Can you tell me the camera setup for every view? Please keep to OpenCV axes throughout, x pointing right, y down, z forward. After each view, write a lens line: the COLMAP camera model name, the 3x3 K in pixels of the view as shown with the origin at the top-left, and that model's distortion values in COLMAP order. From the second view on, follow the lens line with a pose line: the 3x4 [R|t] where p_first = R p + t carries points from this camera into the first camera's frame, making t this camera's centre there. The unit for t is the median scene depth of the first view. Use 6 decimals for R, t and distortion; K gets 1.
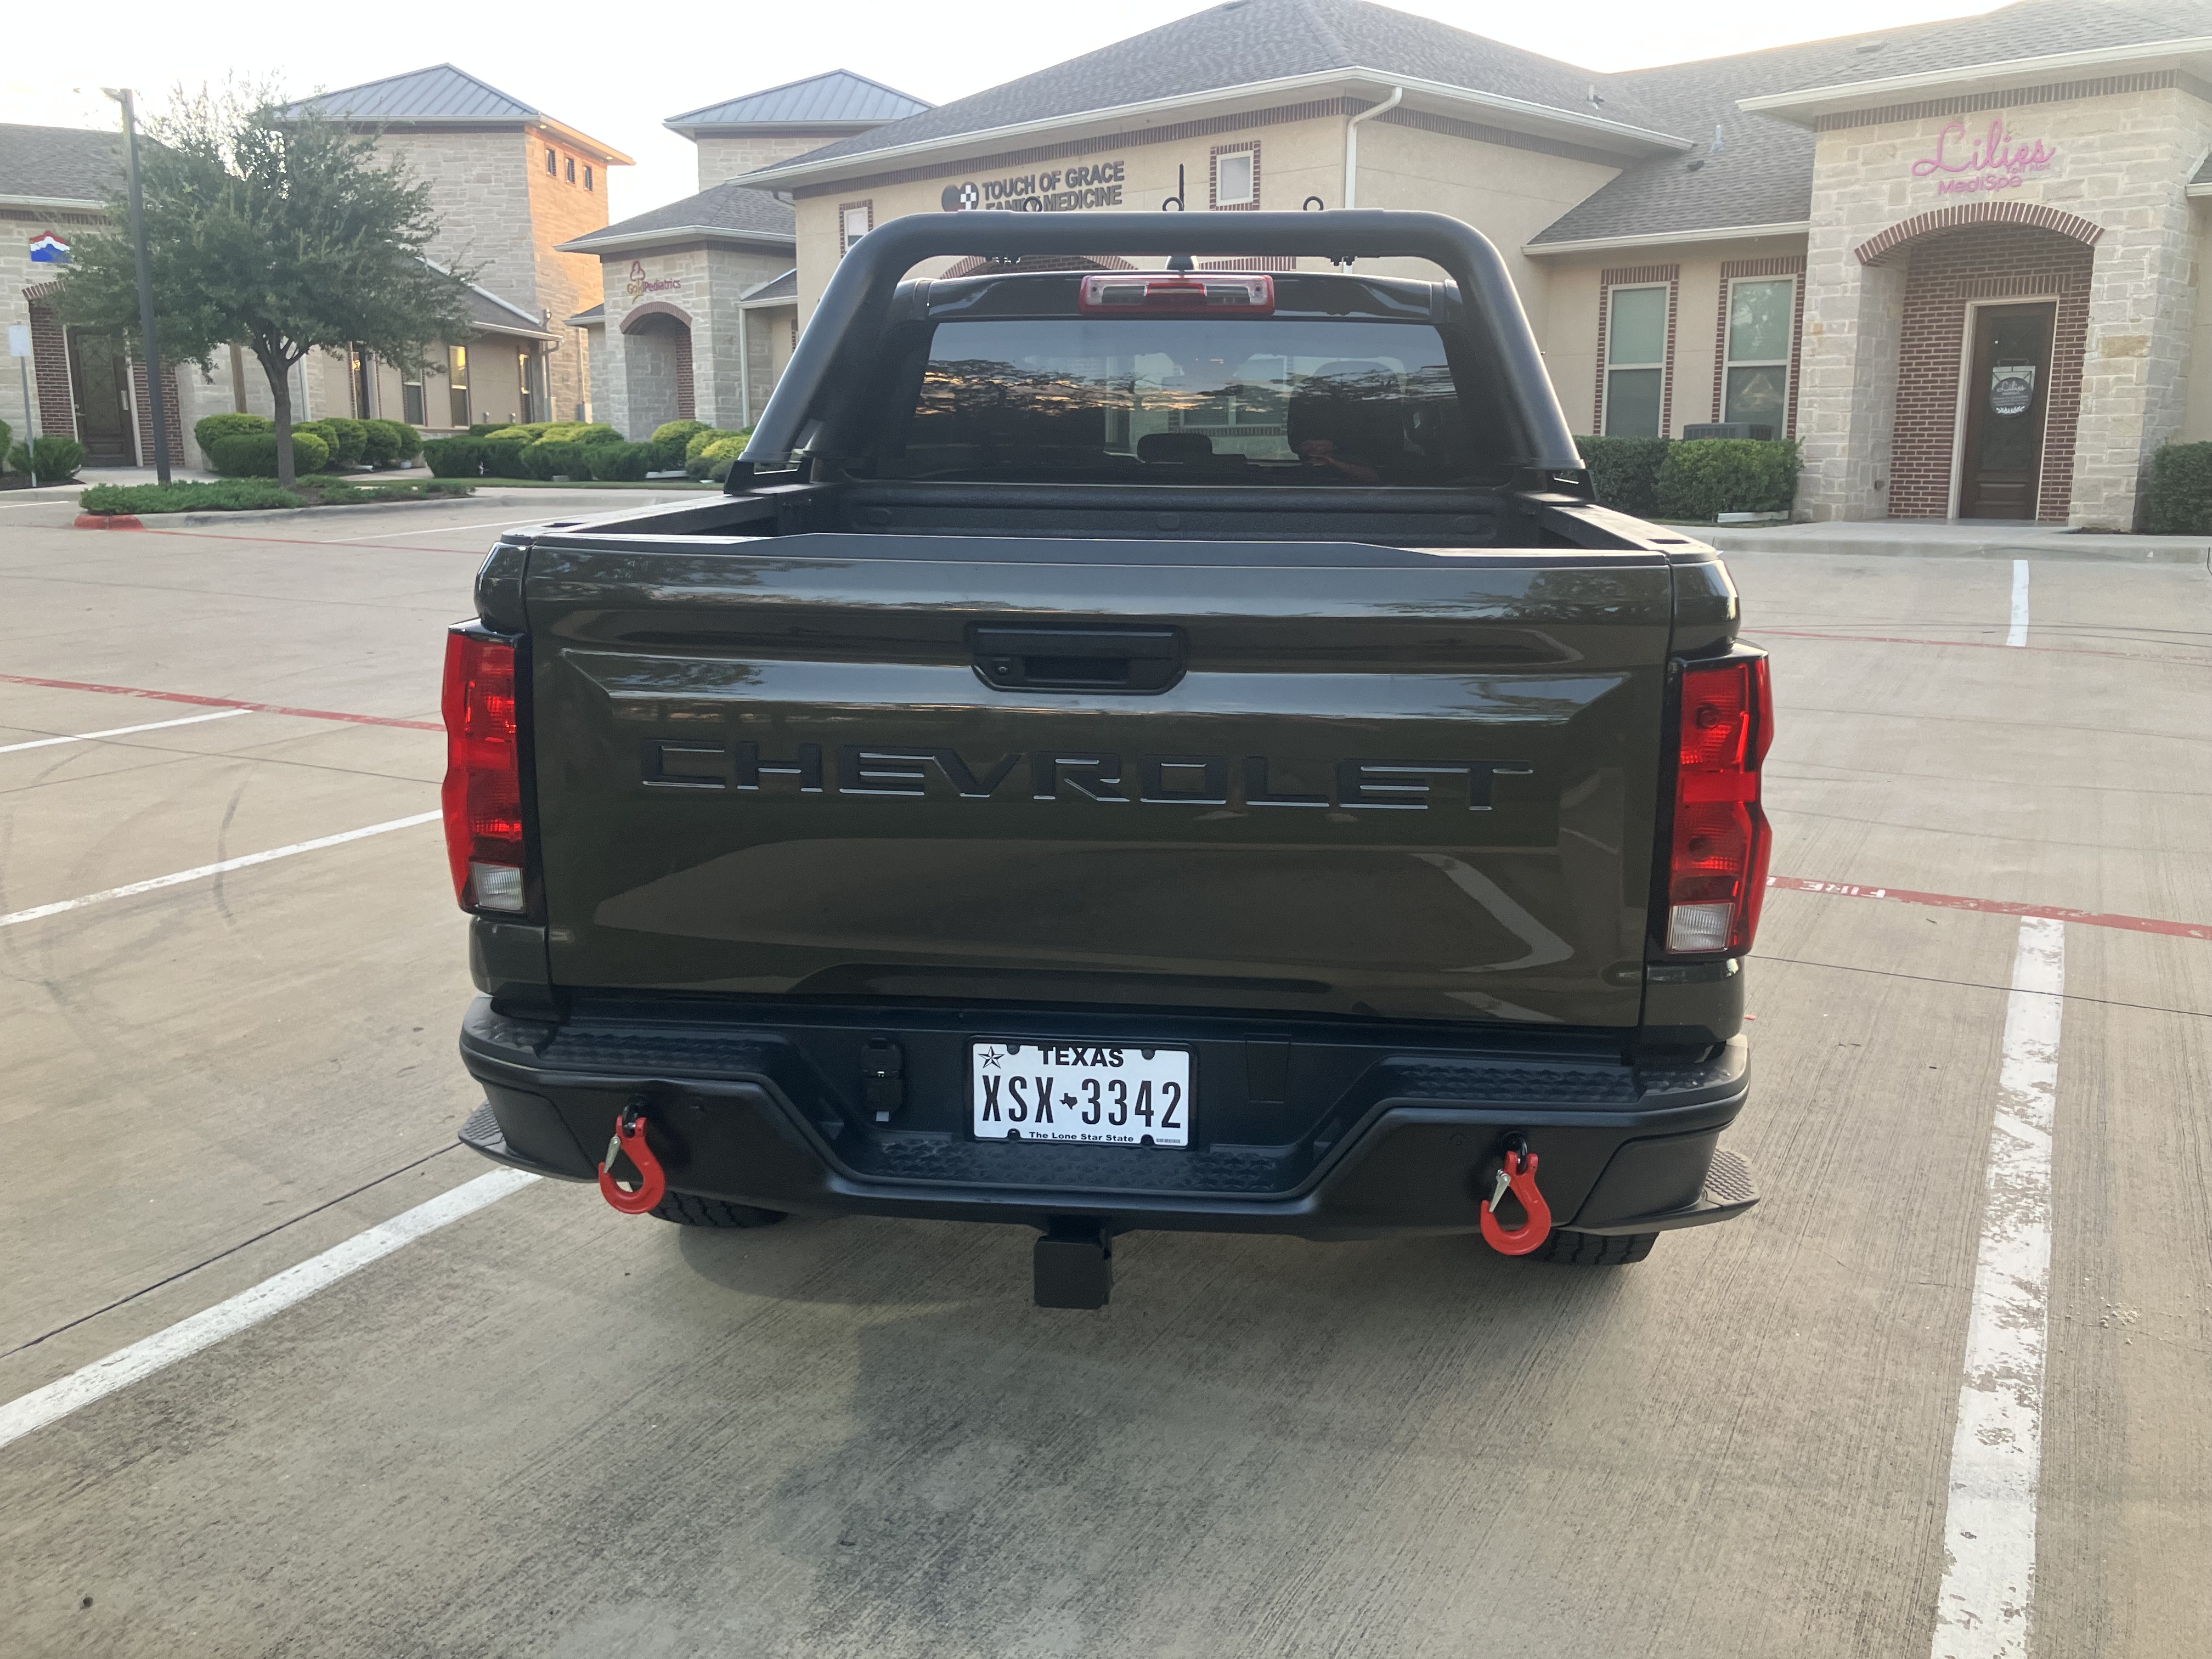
lens RADIAL K [[1785.8, 0, 1115.6], [0, 1785.8, 795.7], [0, 0, 1]] dist [-0.025525, 0.059843]
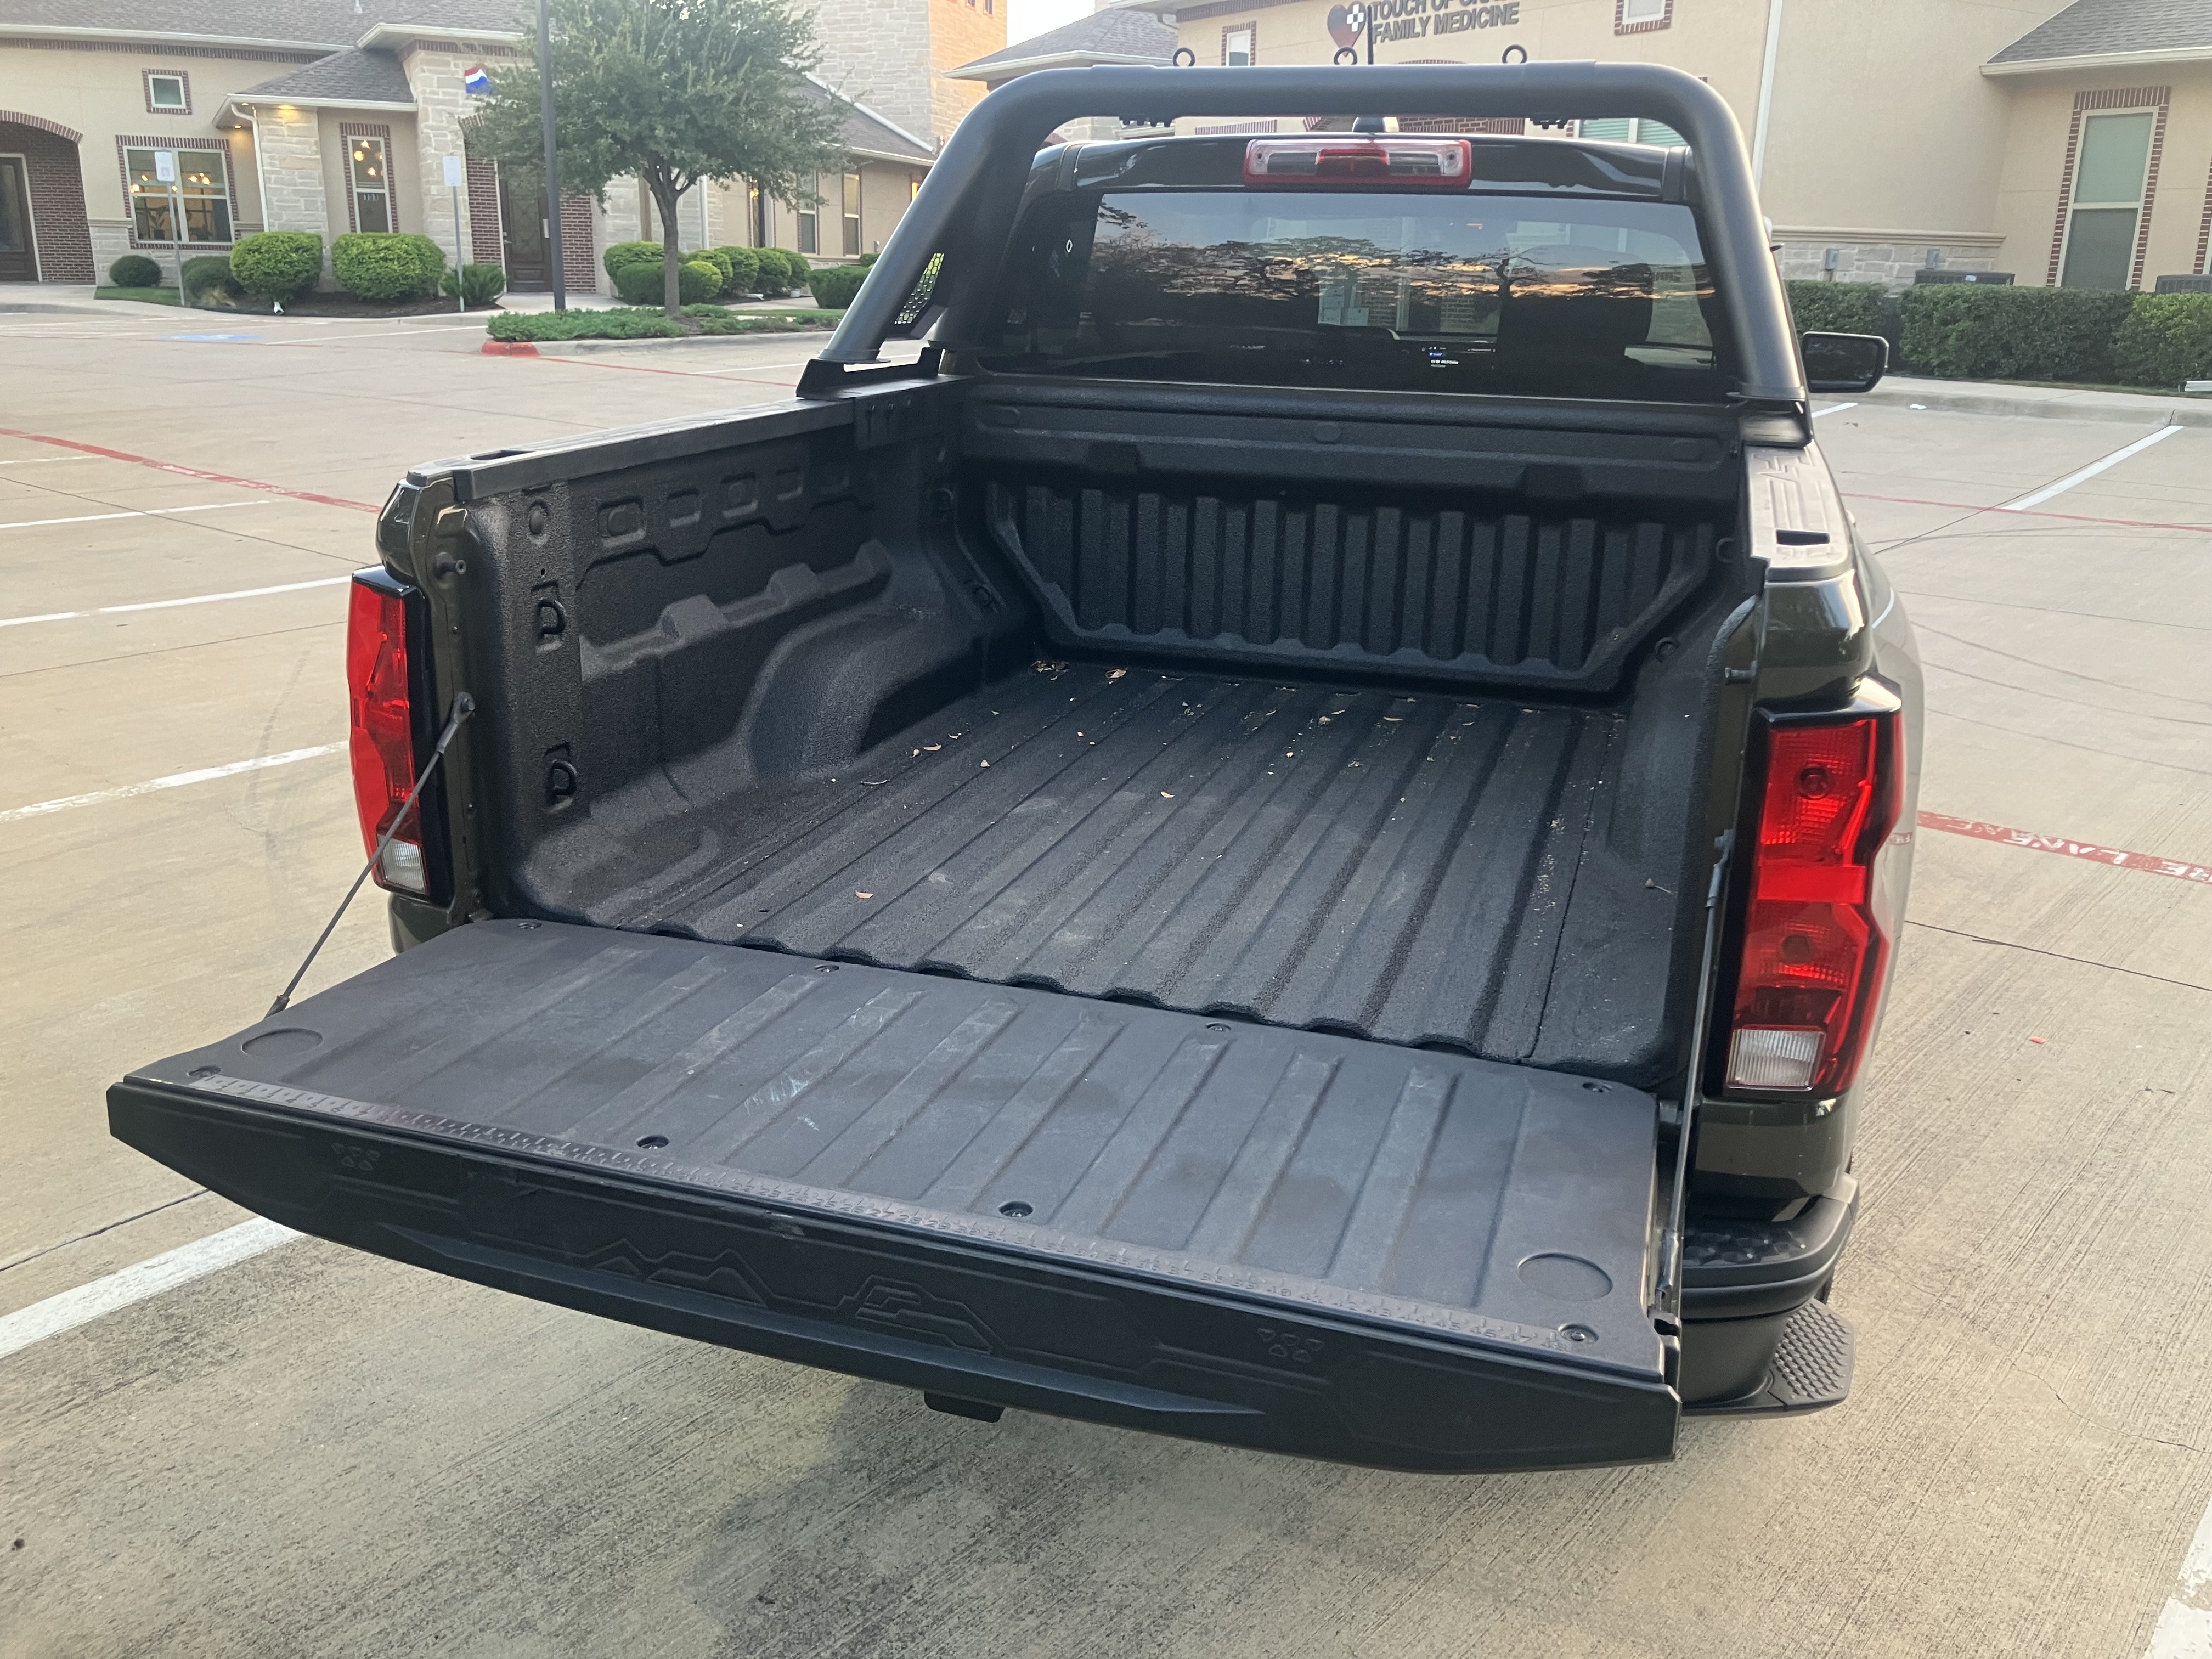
lens RADIAL K [[1800.2, 0, 1106.2], [0, 1800.2, 795.7], [0, 0, 1]] dist [-0.038321, 0.084684]
pose [[0.975983, 0.074471, -0.204720, 0.019907], [-0.056479, 0.994121, 0.092373, -0.009271], [0.210396, -0.078592, 0.974452, 0.020494]]
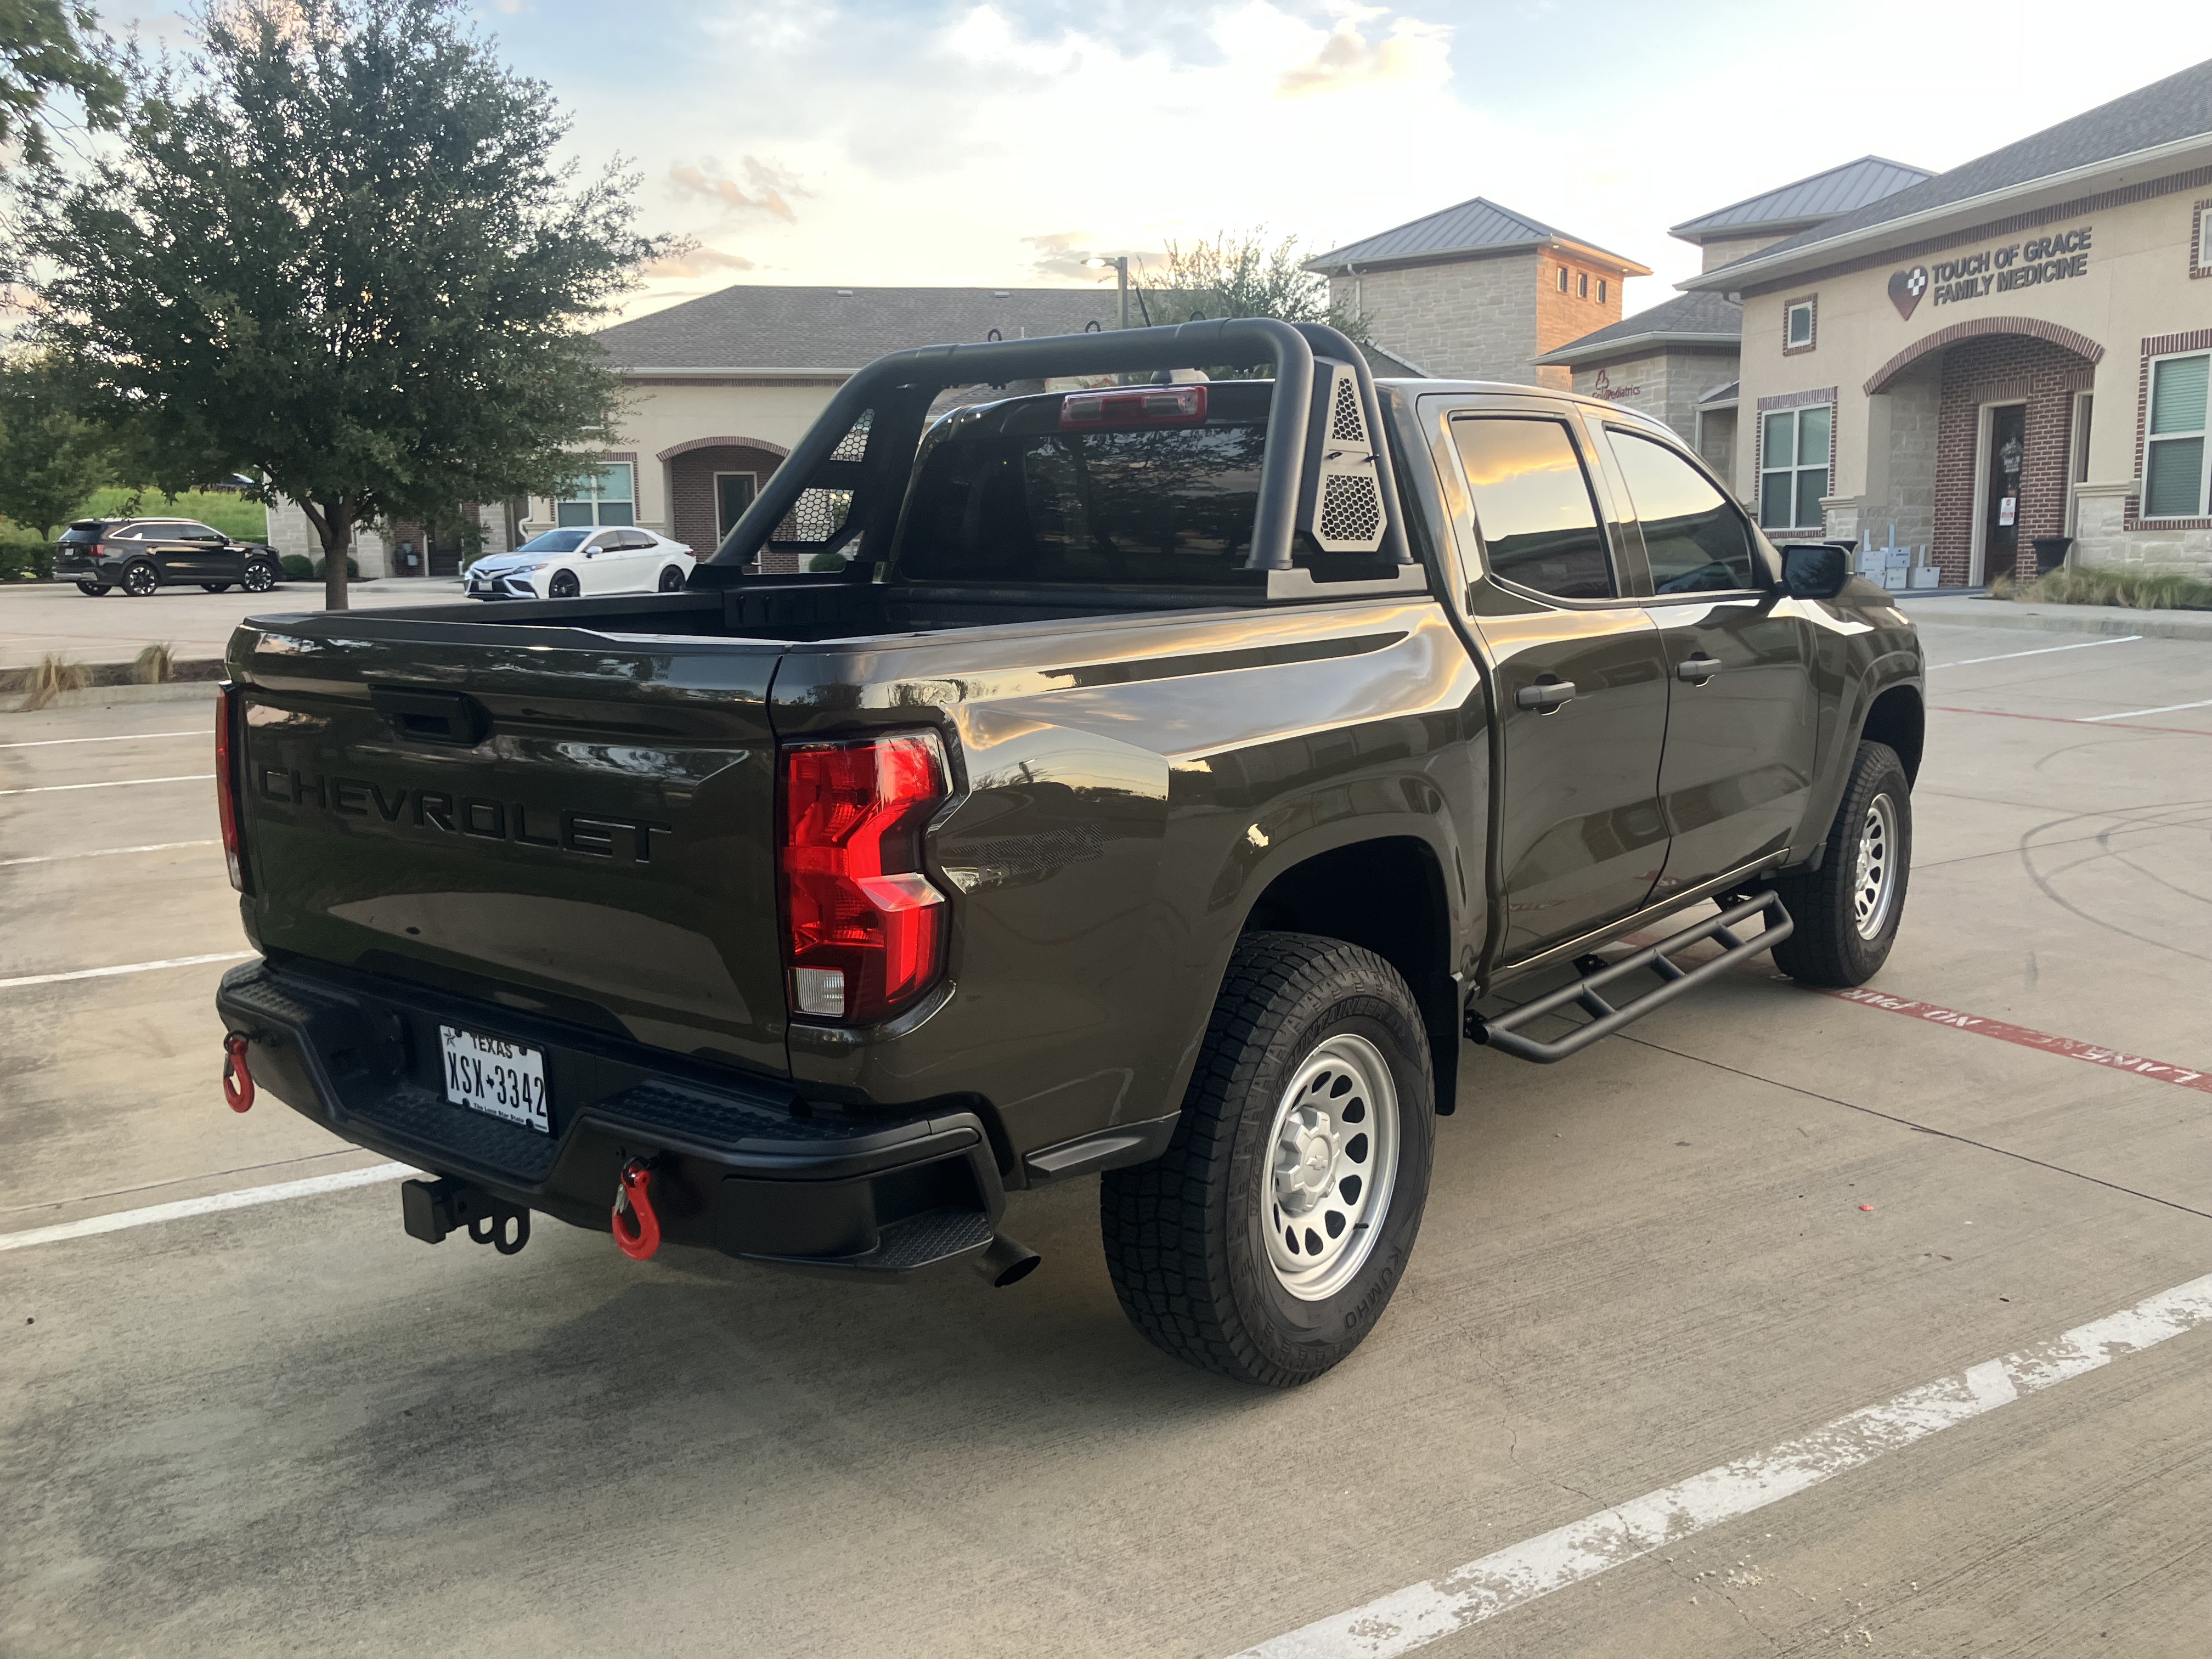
lens RADIAL K [[1775.9, 0, 1143.2], [0, 1775.9, 823.1], [0, 0, 1]] dist [0.004195, 0.007943]
pose [[0.853709, 0.069329, -0.516114, 0.105201], [-0.090599, 0.995757, -0.016101, -0.003086], [0.512808, 0.060505, 0.856368, 0.017637]]
